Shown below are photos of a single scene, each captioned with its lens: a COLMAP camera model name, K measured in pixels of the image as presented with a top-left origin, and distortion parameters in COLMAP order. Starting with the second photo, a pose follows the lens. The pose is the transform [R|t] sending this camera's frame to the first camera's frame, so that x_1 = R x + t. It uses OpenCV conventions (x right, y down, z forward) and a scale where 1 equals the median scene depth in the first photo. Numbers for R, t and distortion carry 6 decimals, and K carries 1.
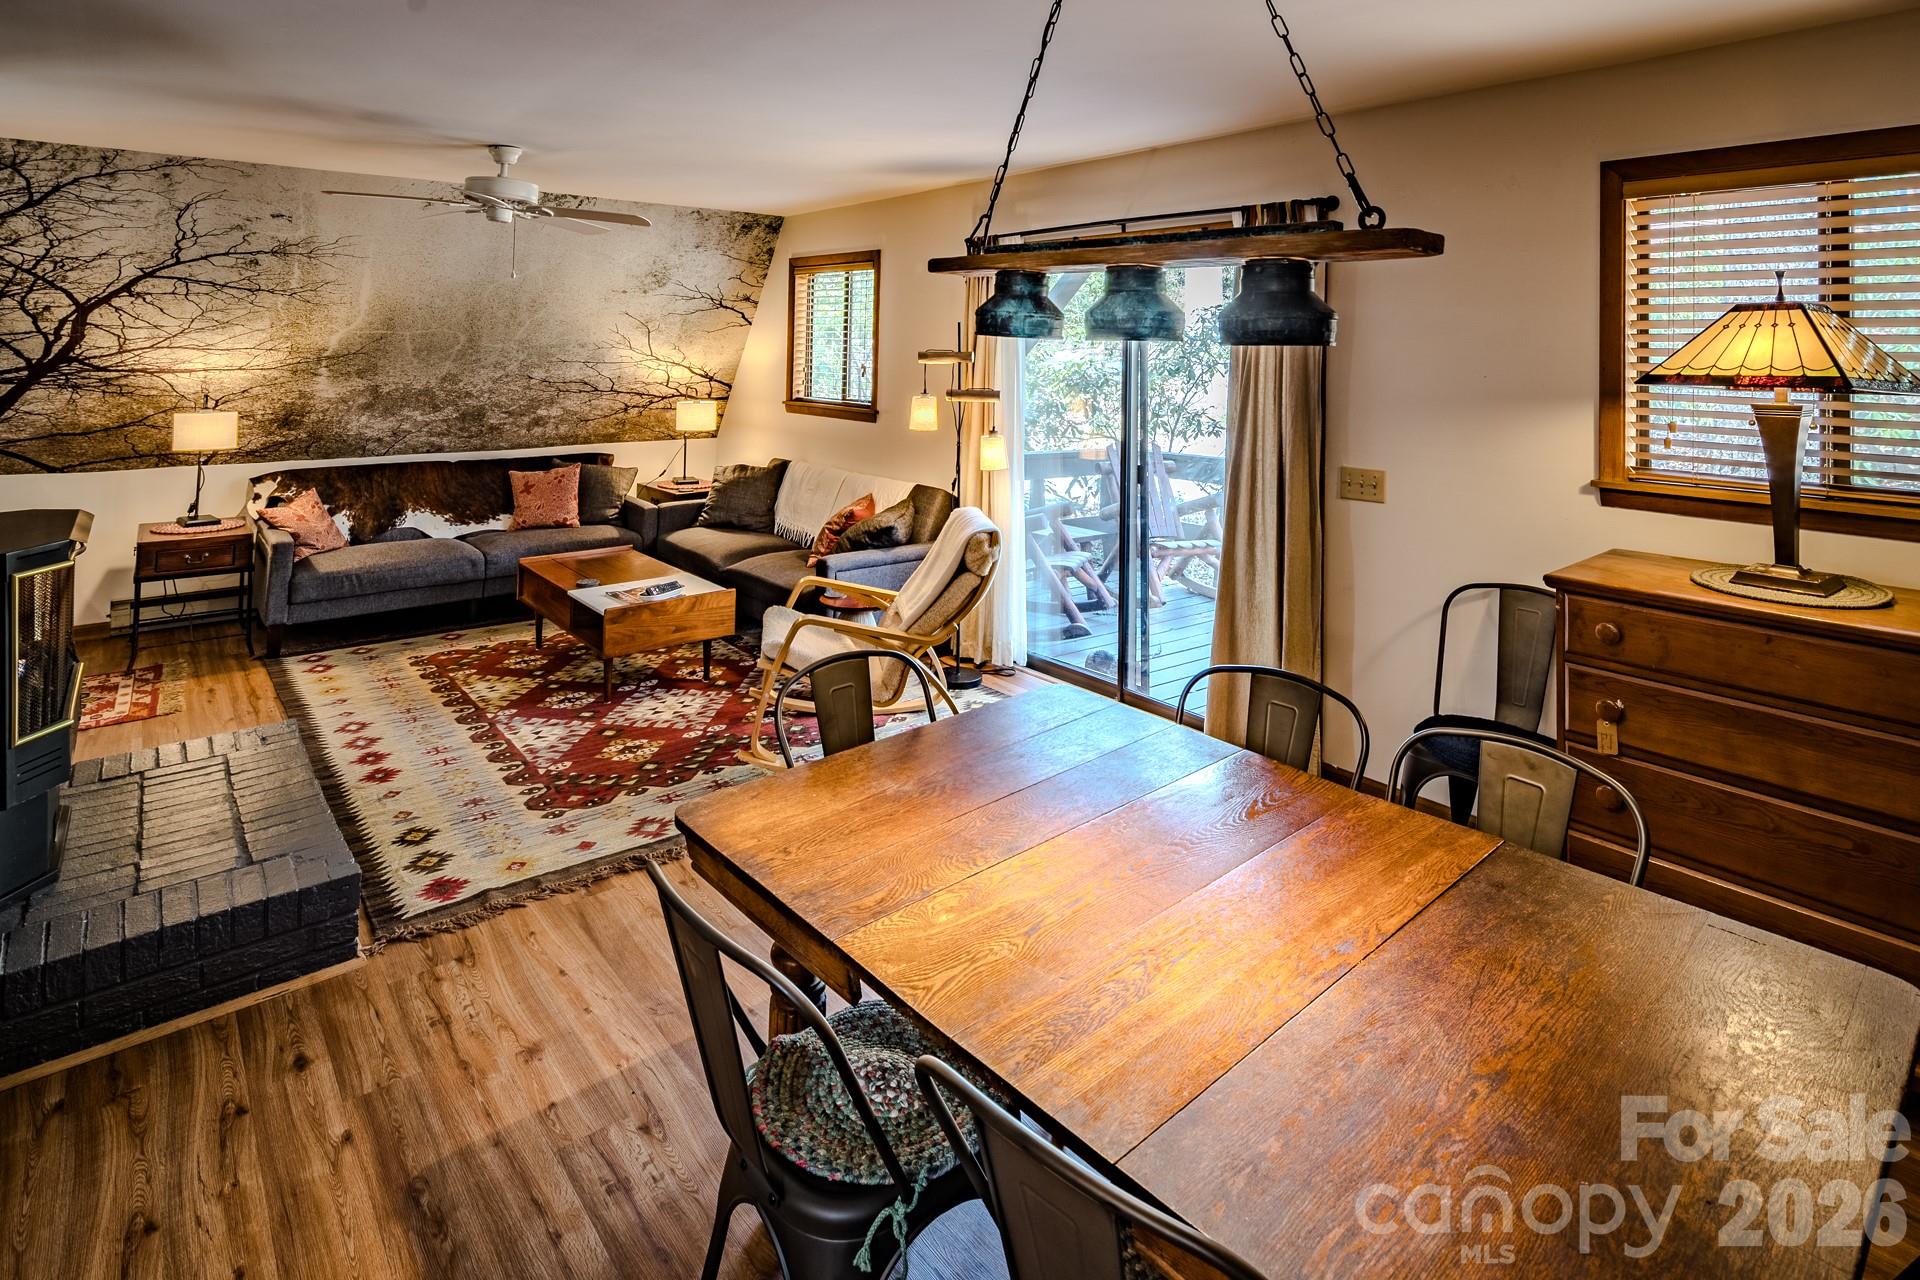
lens RADIAL K [[966.4, 0, 851.5], [0, 966.4, 415.2], [0, 0, 1]] dist [-0.003102, -0.000744]
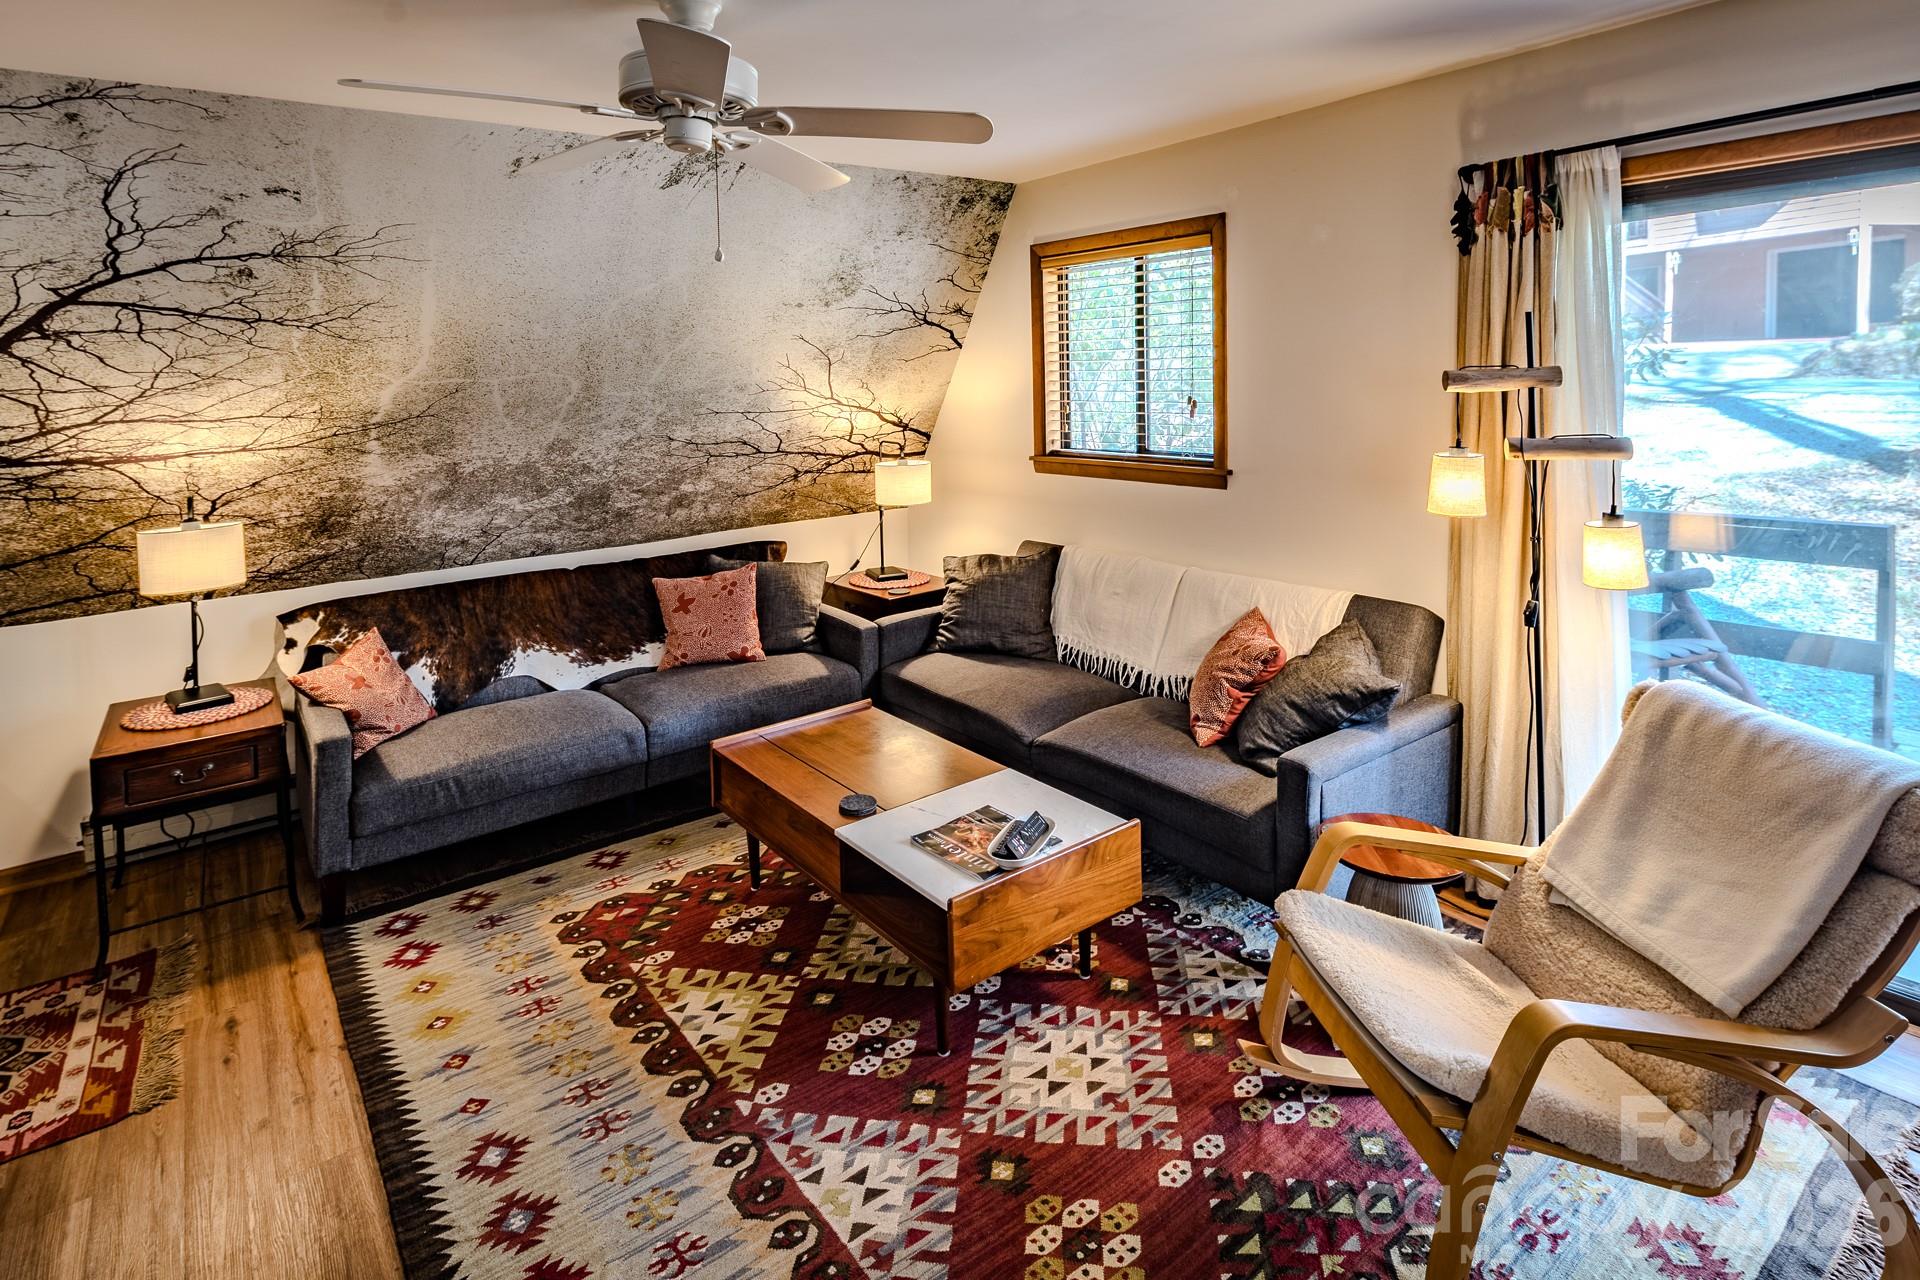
lens RADIAL K [[1018.4, 0, 885.9], [0, 1018.4, 542.1], [0, 0, 1]] dist [0.000307, -0.003270]
pose [[0.998440, -0.039229, -0.039734, -0.182098], [0.042602, 0.995215, 0.087934, -0.027239], [0.036094, -0.089489, 0.995334, 0.332103]]
